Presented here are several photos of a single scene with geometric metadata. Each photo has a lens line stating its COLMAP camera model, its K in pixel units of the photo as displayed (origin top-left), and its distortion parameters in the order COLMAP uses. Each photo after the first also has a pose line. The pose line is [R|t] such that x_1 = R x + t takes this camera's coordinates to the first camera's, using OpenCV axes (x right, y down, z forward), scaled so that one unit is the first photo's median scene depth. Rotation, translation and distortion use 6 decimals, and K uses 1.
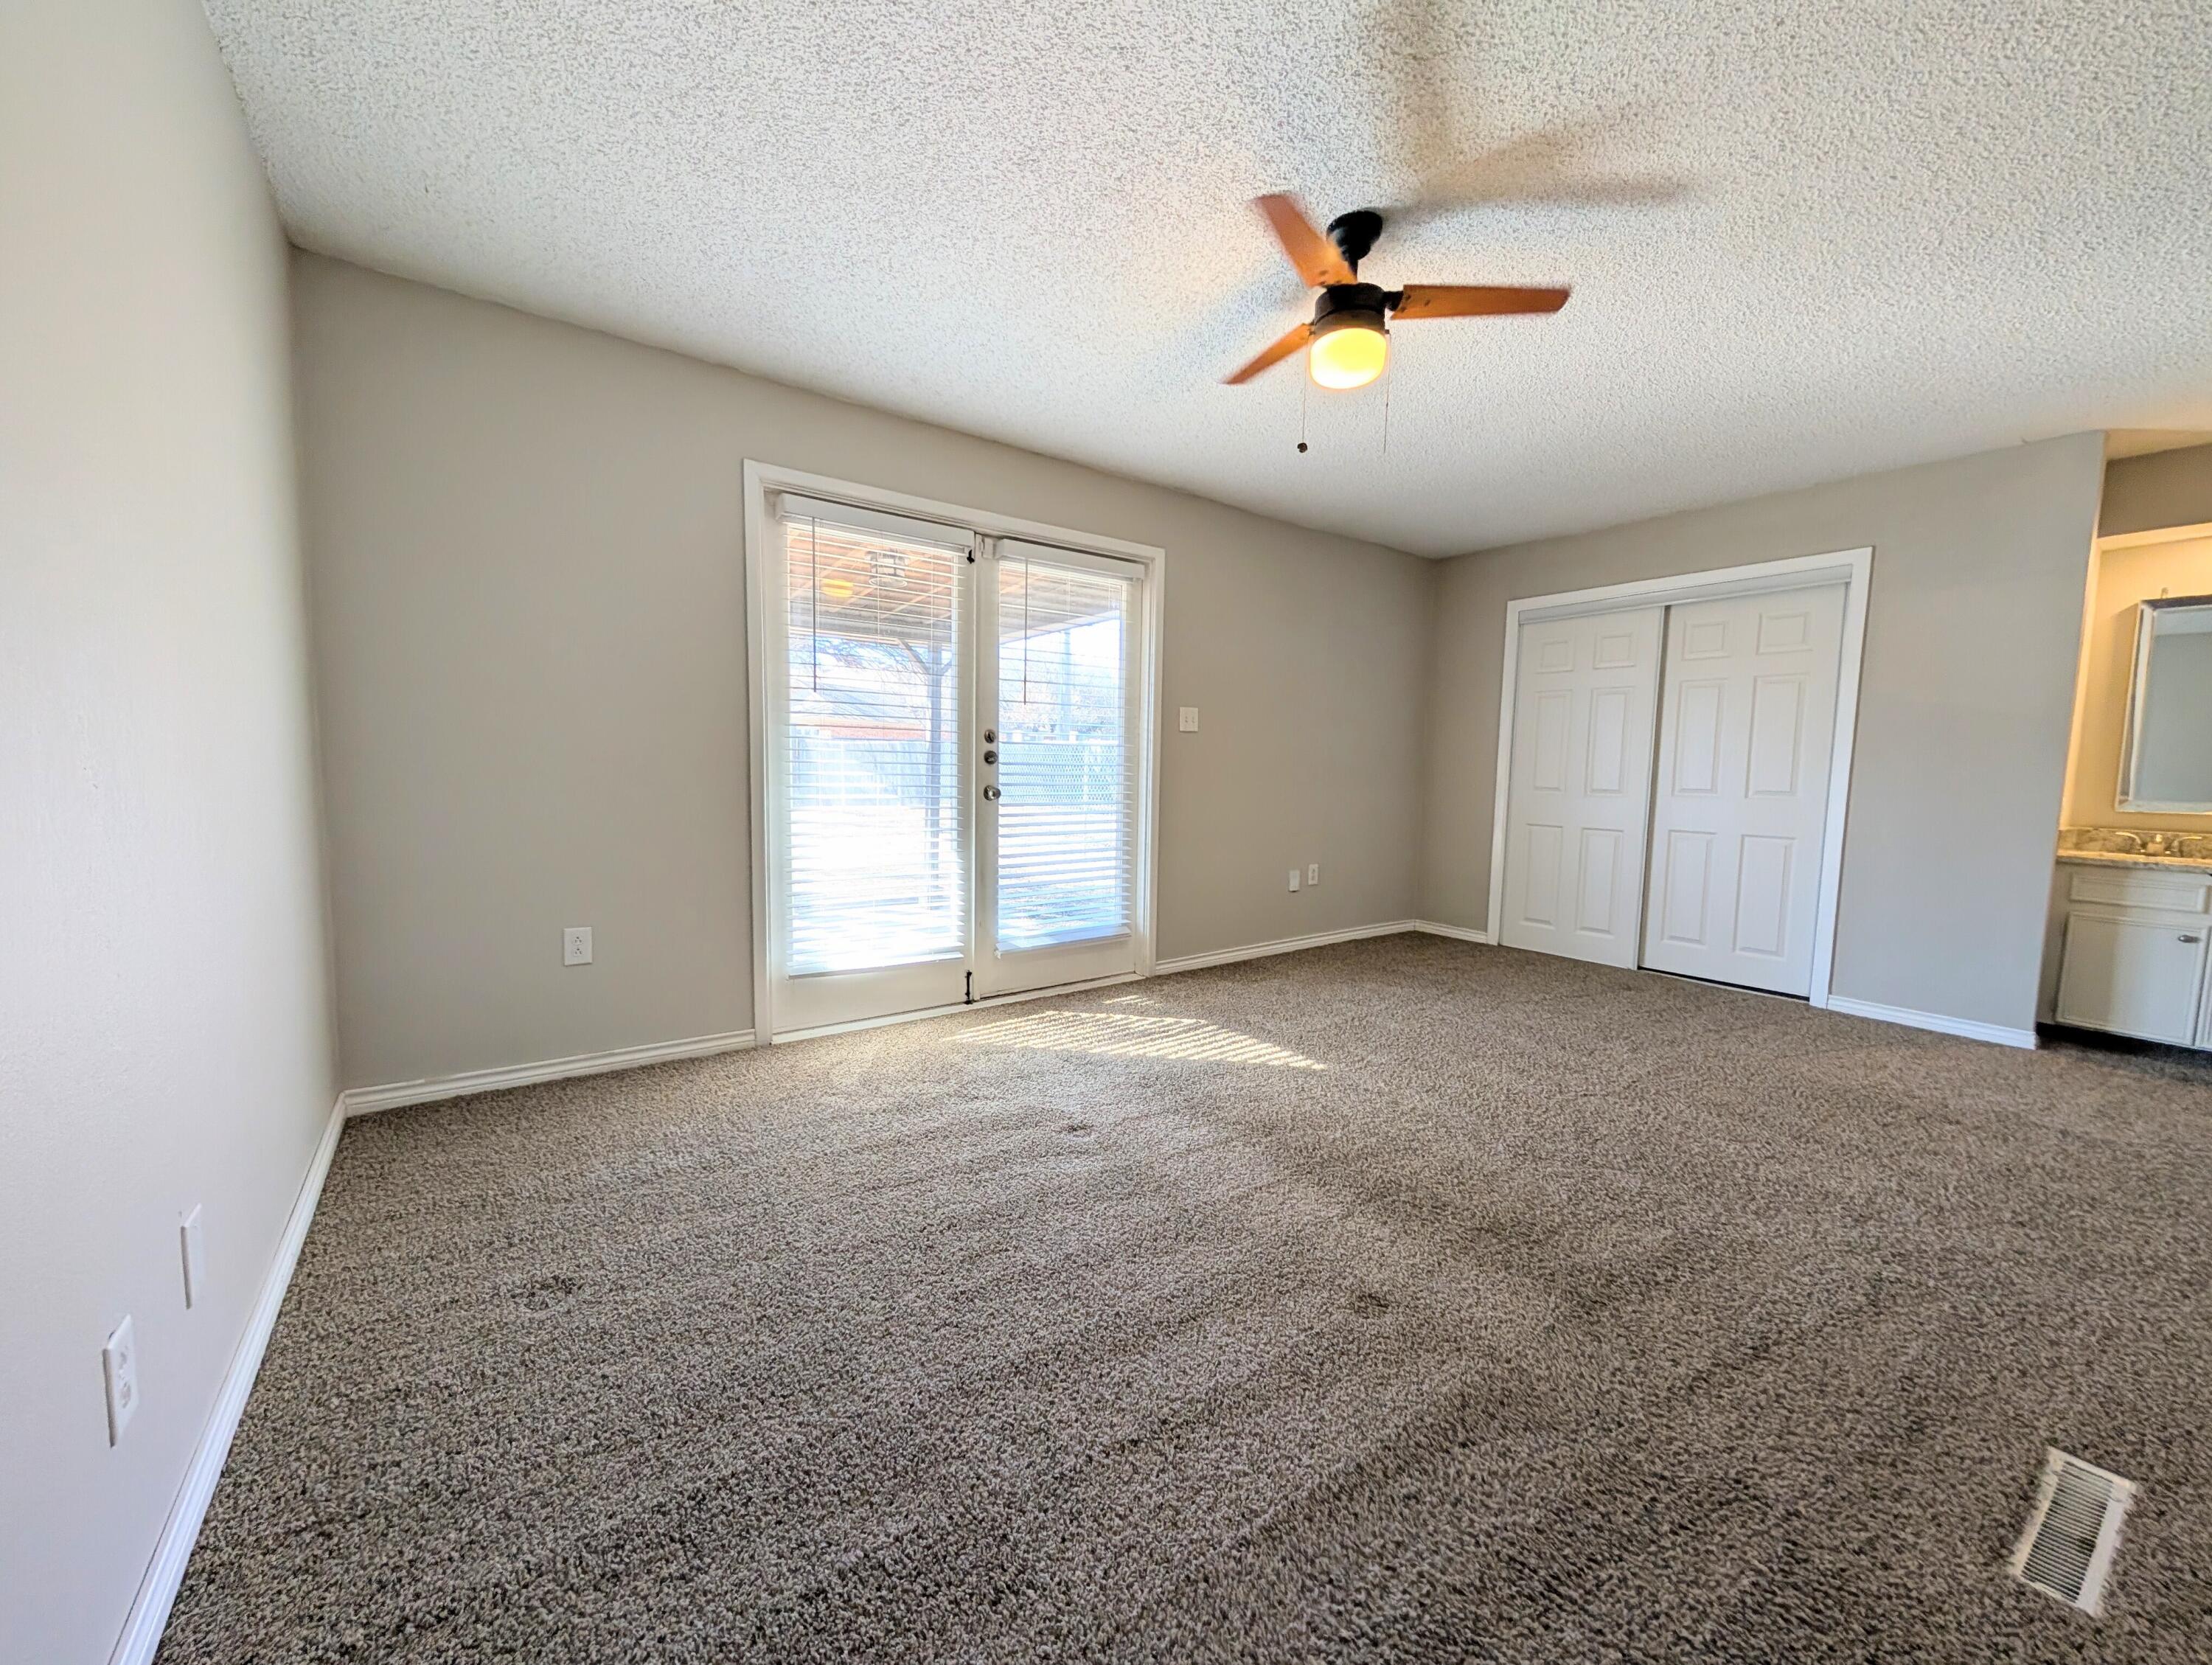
lens RADIAL K [[844.6, 0, 1098.2], [0, 844.6, 833.6], [0, 0, 1]] dist [-0.002663, 0.000137]
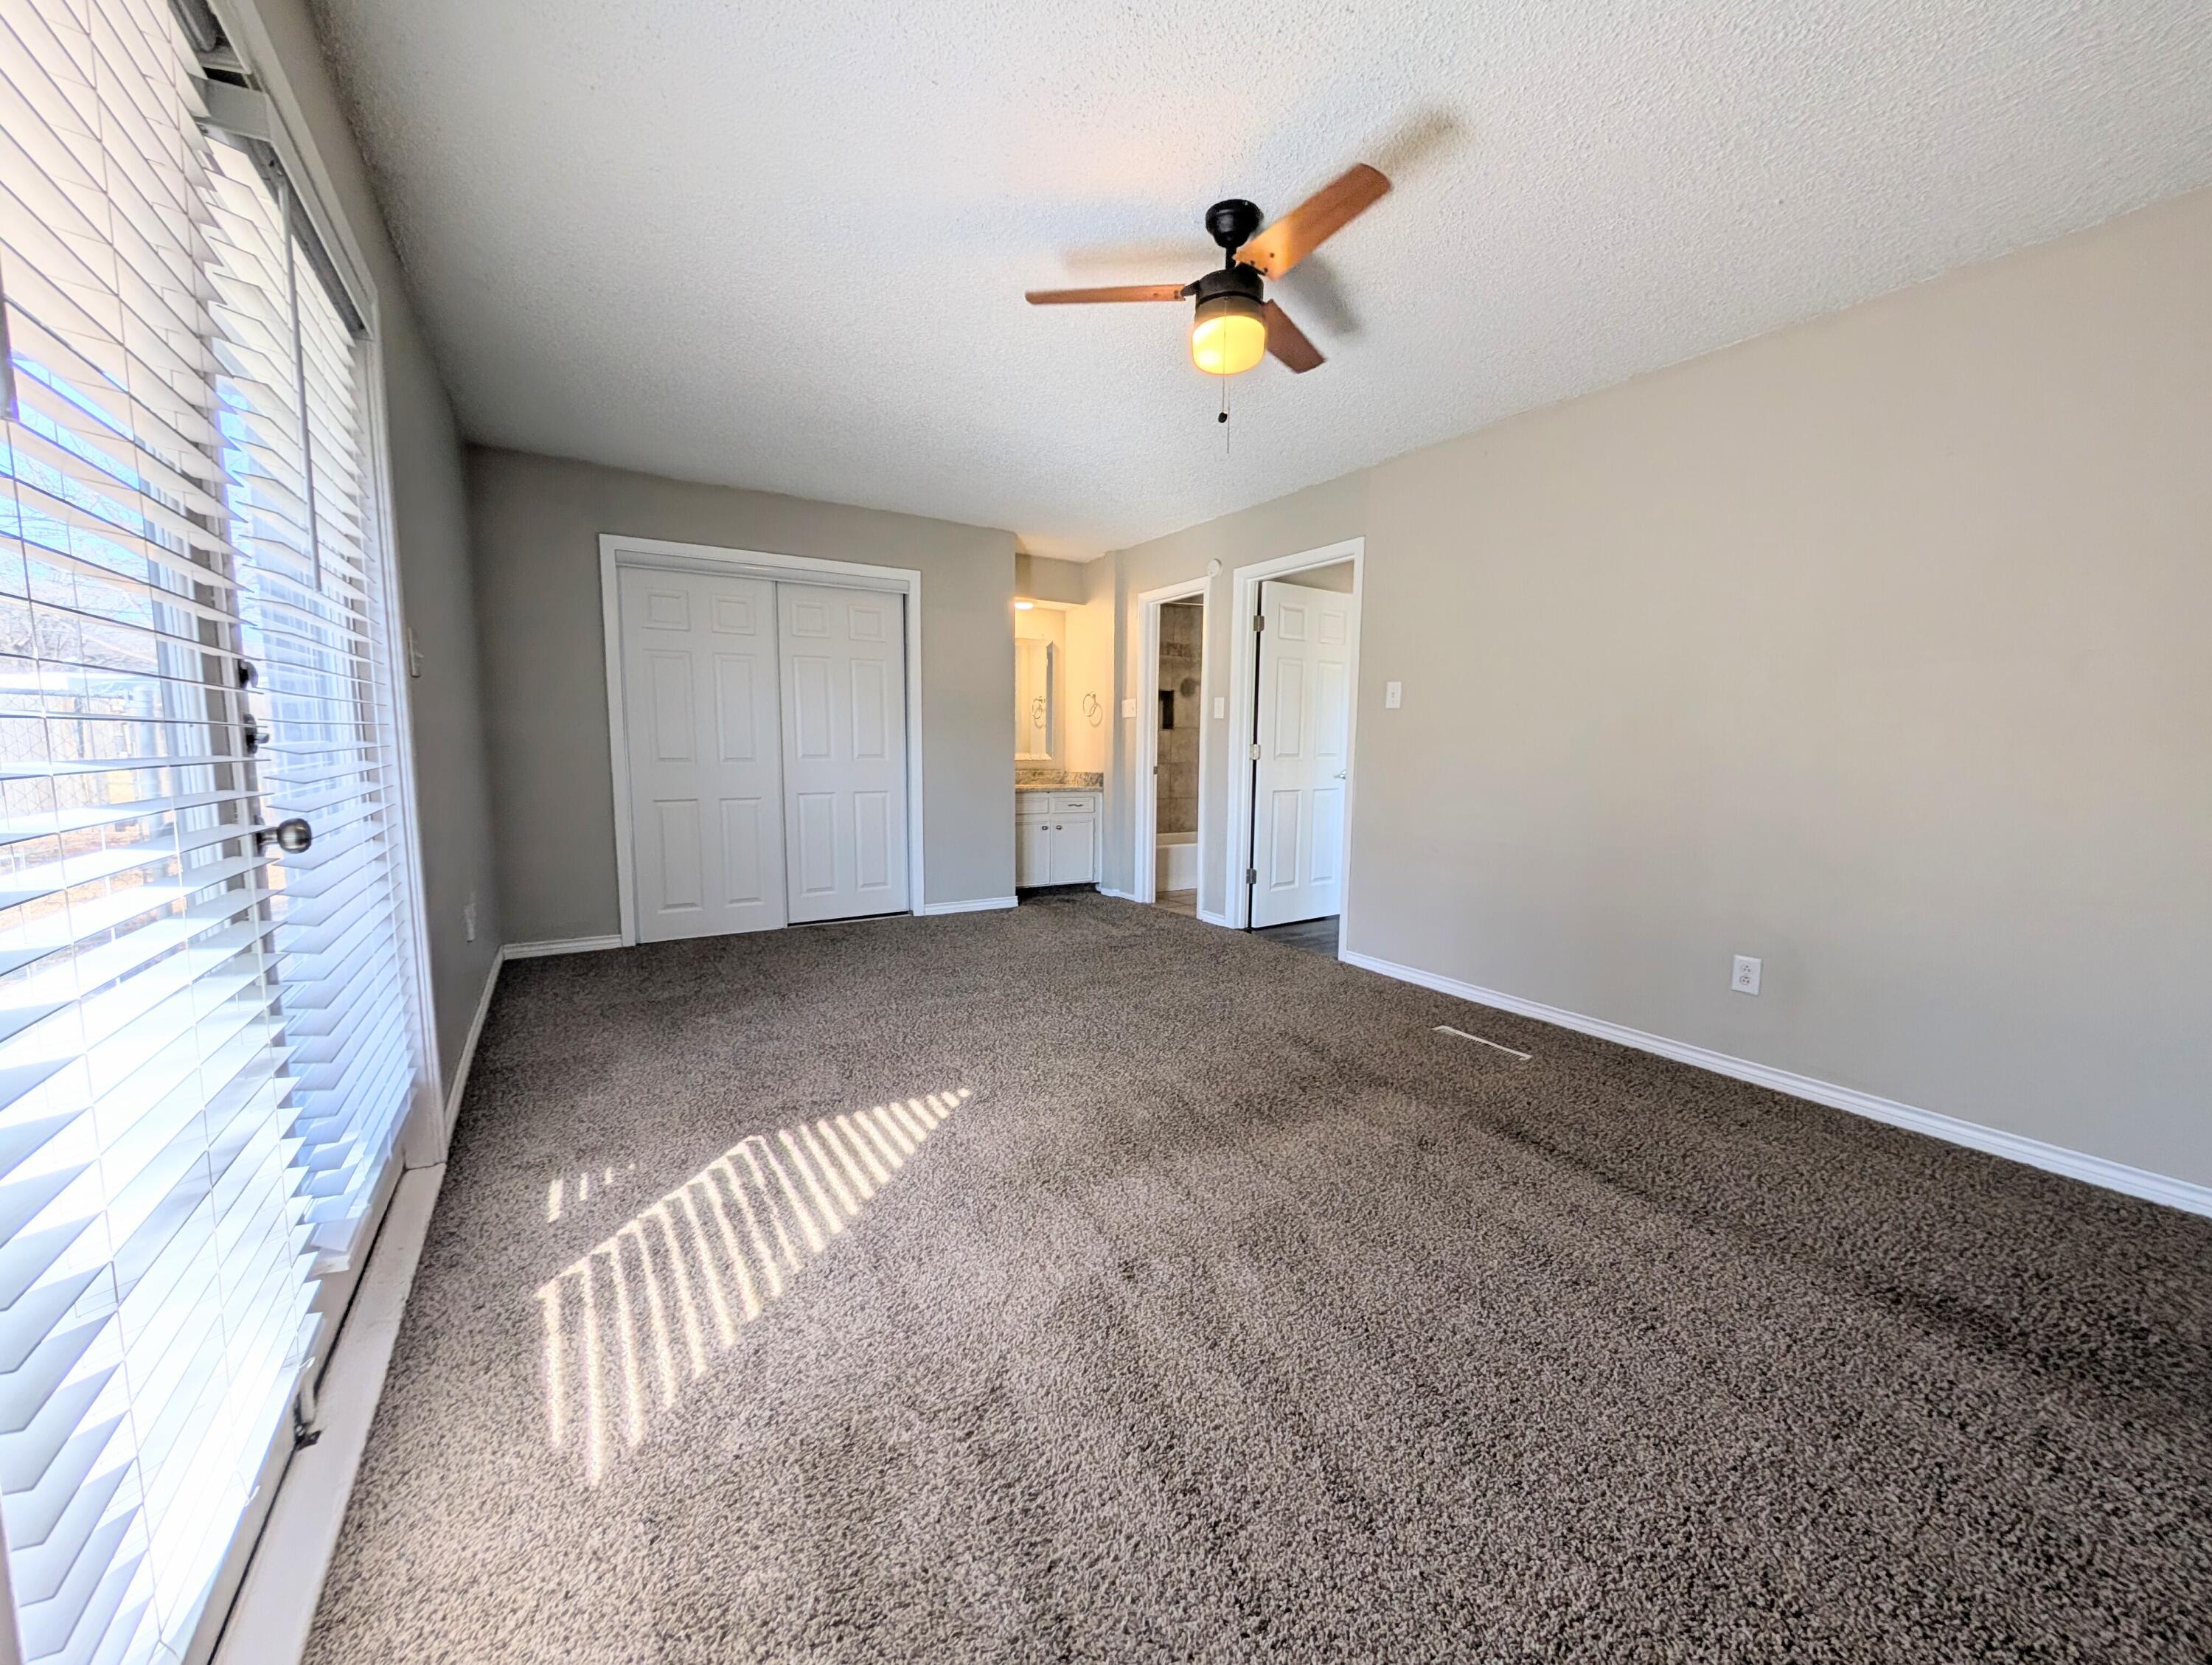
lens RADIAL K [[844.6, 0, 1101.5], [0, 844.6, 832.3], [0, 0, 1]] dist [-0.002663, 0.000137]
pose [[0.061108, -0.124433, 0.990344, -0.509824], [0.075218, 0.989951, 0.119743, -0.074014], [-0.995293, 0.067174, 0.069854, 0.721562]]
